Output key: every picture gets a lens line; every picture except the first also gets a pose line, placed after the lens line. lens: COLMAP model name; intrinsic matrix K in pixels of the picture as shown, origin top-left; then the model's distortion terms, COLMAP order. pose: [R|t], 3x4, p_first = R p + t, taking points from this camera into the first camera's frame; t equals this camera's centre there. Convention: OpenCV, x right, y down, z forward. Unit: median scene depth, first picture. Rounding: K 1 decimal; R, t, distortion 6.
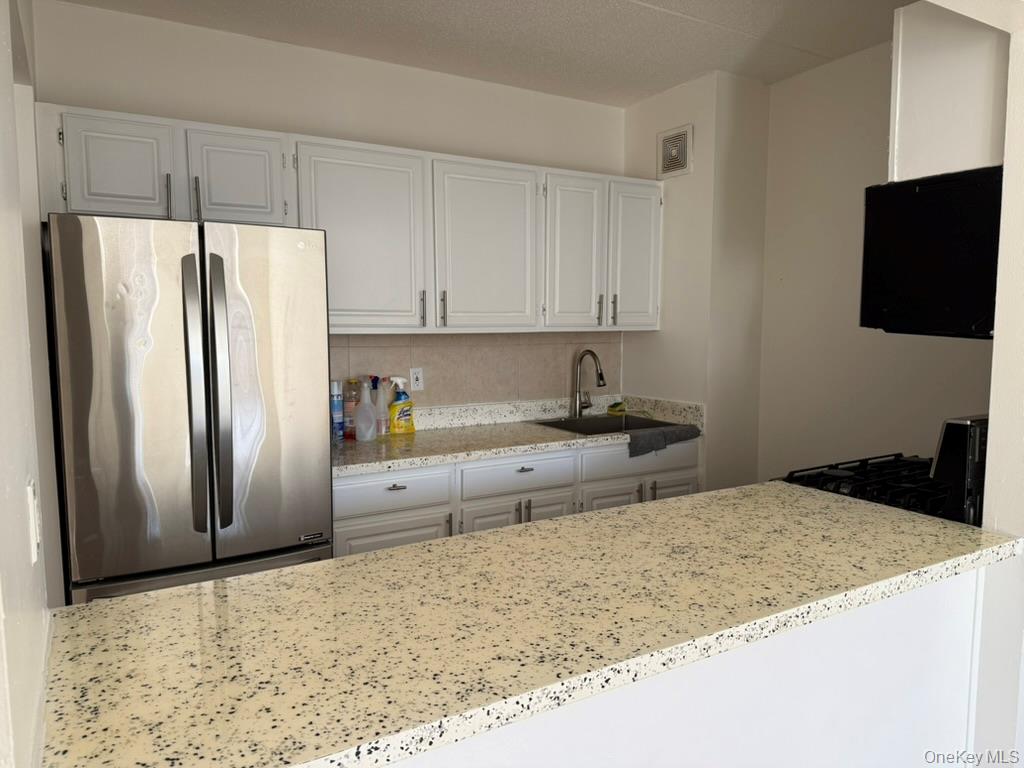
lens RADIAL K [[721.0, 0, 514.3], [0, 721.0, 393.1], [0, 0, 1]] dist [0.077965, -0.083677]
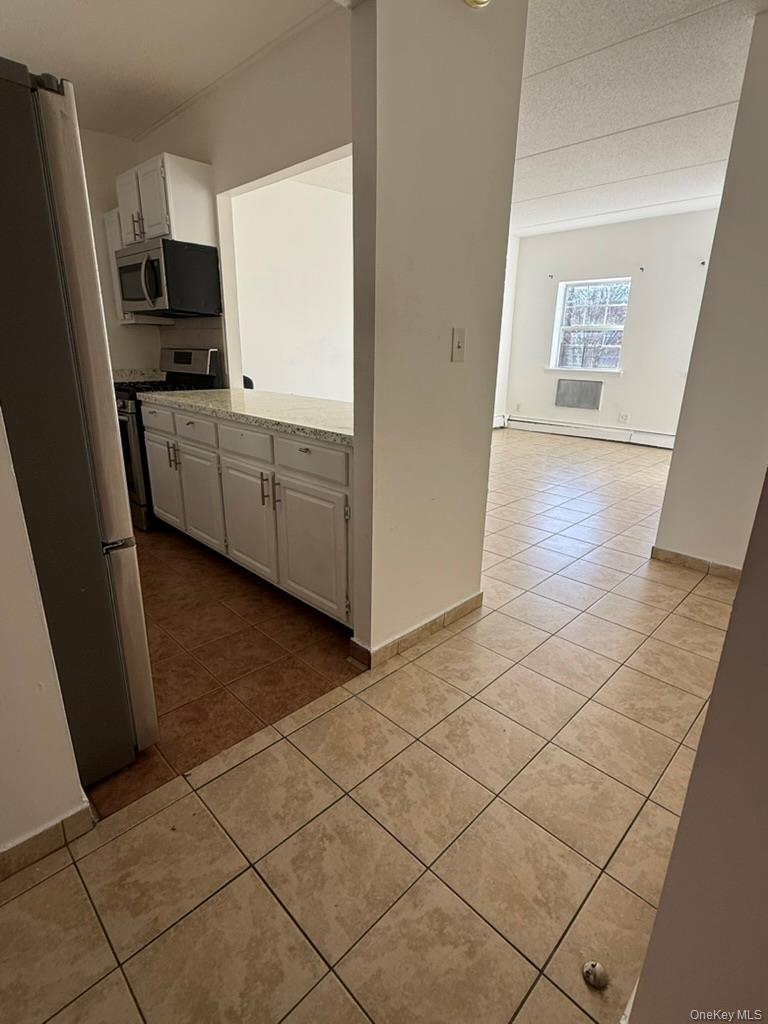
lens RADIAL K [[512.7, 0, 388.3], [0, 512.7, 503.6], [0, 0, 1]] dist [0.012502, 0.001347]
pose [[-0.248756, -0.292175, 0.923447, -1.326932], [0.082687, 0.943530, 0.320803, 0.016378], [-0.965030, 0.156159, -0.210550, 0.840759]]
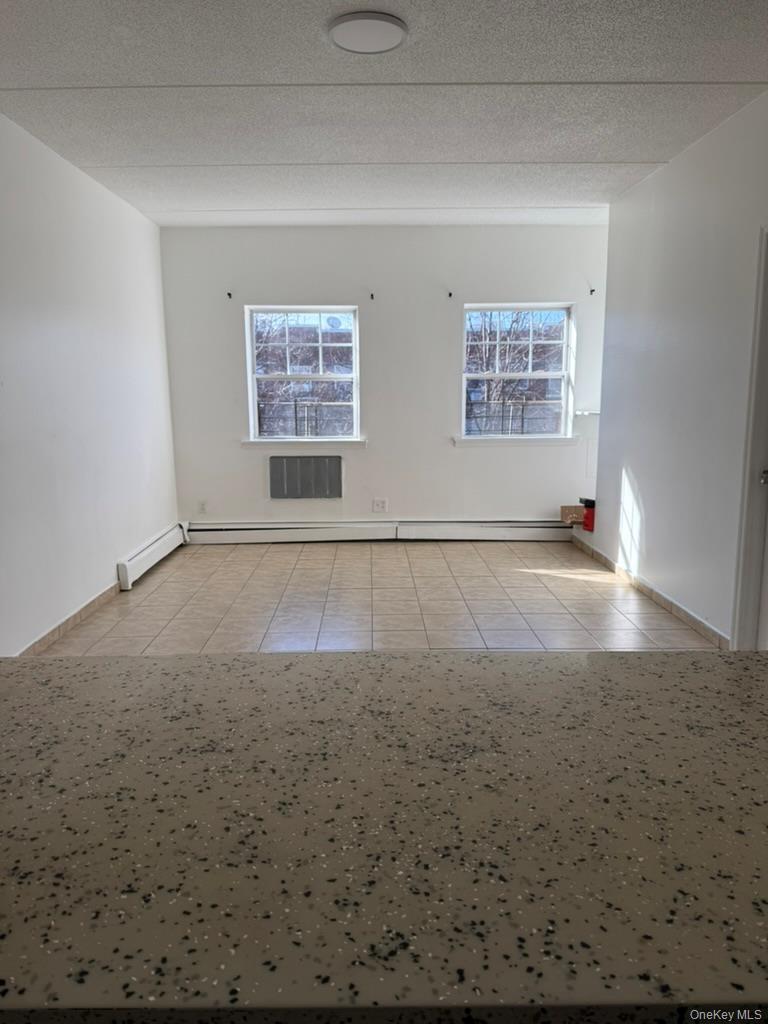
lens RADIAL K [[721.0, 0, 377.2], [0, 721.0, 507.6], [0, 0, 1]] dist [0.077965, -0.083677]
pose [[-0.860552, -0.076246, 0.503624, 0.016848], [0.057562, 0.967842, 0.244883, -0.083126], [-0.506100, 0.239725, -0.828489, 1.229166]]
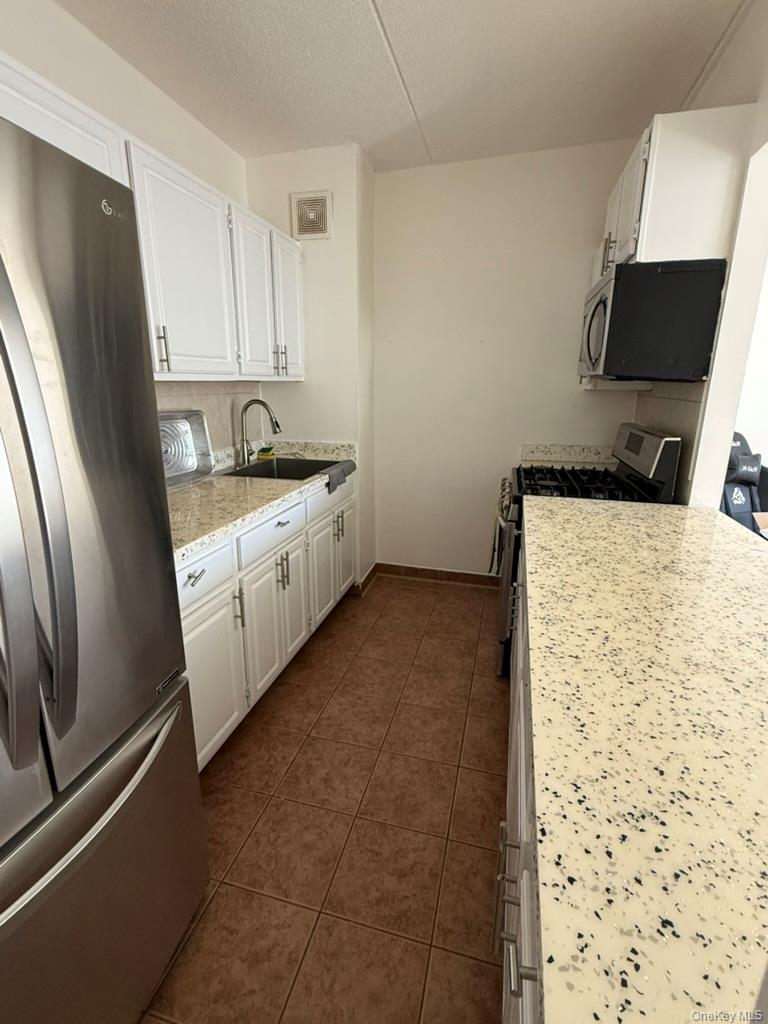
lens RADIAL K [[480.4, 0, 387.7], [0, 480.4, 509.7], [0, 0, 1]] dist [0.000408, 0.000844]
pose [[0.719602, -0.175478, 0.671849, -0.496737], [0.064920, 0.980306, 0.186508, -0.039797], [-0.691346, -0.090595, 0.716822, 0.667984]]
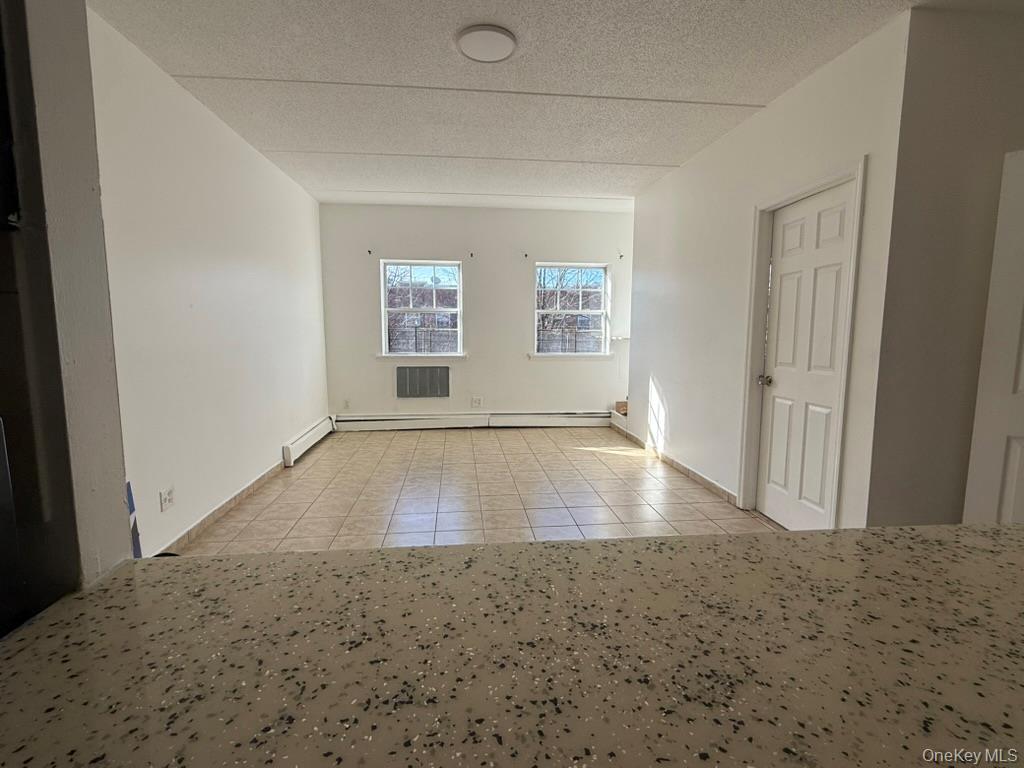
lens RADIAL K [[480.4, 0, 508.8], [0, 480.4, 385.6], [0, 0, 1]] dist [0.000408, 0.000844]
pose [[-0.905221, -0.055806, 0.421260, 0.195159], [0.037320, 0.977068, 0.209630, -0.025558], [-0.423298, 0.205483, -0.882380, 1.089890]]
